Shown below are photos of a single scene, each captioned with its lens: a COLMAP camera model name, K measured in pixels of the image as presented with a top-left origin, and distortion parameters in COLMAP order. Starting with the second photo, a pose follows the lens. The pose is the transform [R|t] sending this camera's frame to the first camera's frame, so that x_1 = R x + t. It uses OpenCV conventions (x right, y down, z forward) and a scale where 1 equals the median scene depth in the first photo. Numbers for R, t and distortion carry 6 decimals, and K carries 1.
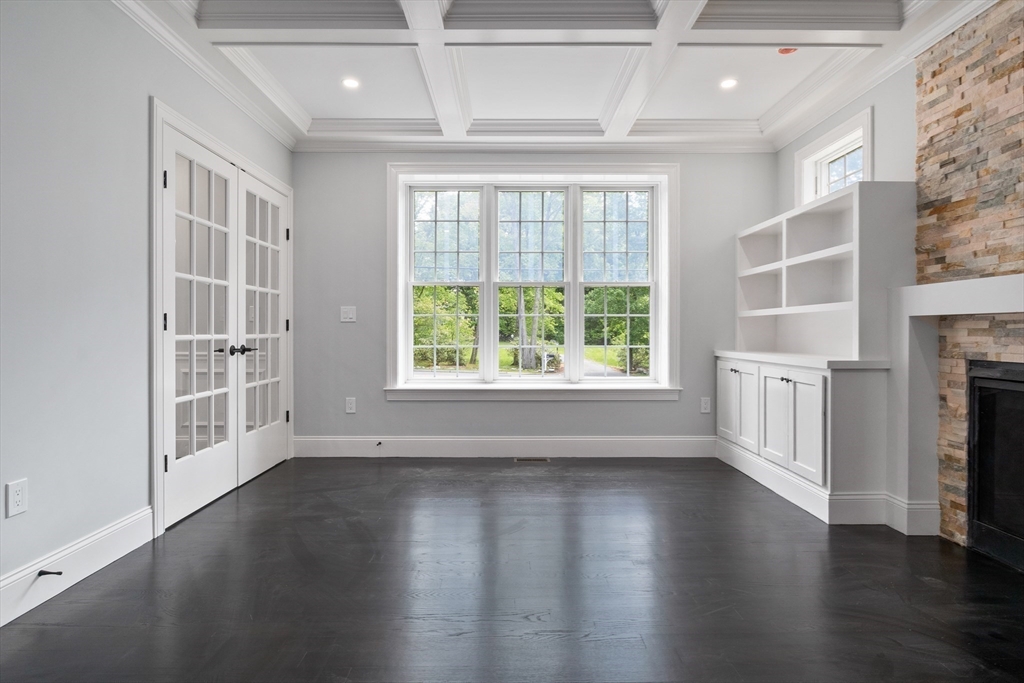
lens RADIAL K [[523.0, 0, 511.8], [0, 523.0, 332.7], [0, 0, 1]] dist [-0.002235, -0.000876]
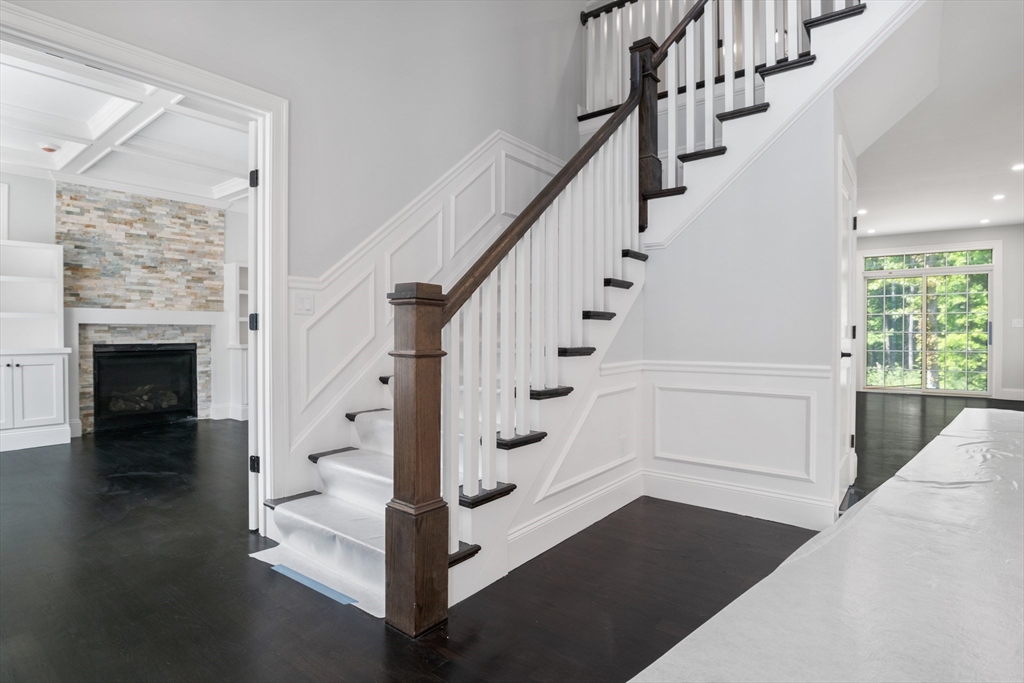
lens RADIAL K [[518.2, 0, 513.0], [0, 518.2, 335.1], [0, 0, 1]] dist [-0.016049, 0.000807]
pose [[-0.785652, -0.003522, 0.618658, -1.594228], [0.000863, 0.999977, 0.006789, 0.000539], [-0.618668, 0.005868, -0.785631, 1.427599]]
